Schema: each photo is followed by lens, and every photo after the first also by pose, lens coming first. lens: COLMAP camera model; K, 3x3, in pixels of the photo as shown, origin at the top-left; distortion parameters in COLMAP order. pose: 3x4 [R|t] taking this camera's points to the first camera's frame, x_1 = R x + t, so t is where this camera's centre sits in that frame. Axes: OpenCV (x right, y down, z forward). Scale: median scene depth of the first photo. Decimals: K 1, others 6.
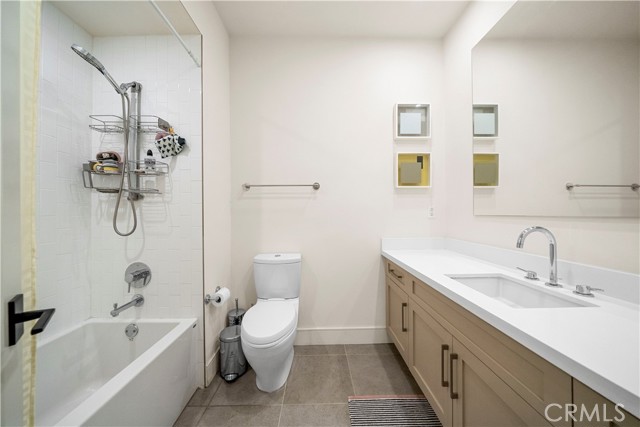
lens RADIAL K [[220.4, 0, 319.1], [0, 220.4, 214.4], [0, 0, 1]] dist [0.000527, -0.000143]
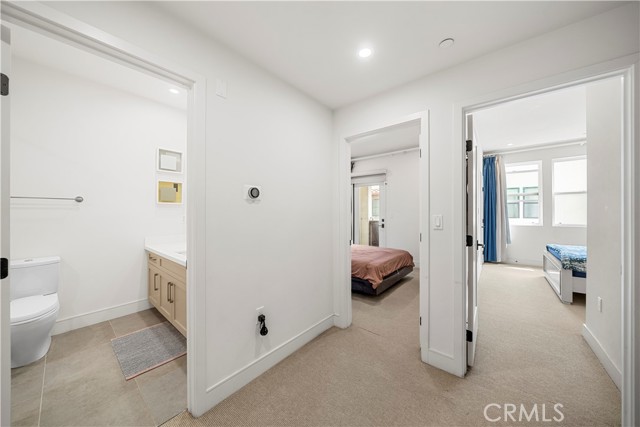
lens RADIAL K [[220.4, 0, 317.3], [0, 220.4, 211.5], [0, 0, 1]] dist [0.000527, -0.000143]
pose [[0.658771, 0.007175, 0.752310, -0.065942], [-0.005791, 0.999973, -0.004466, -0.066560], [-0.752322, -0.001414, 0.658794, -0.853193]]
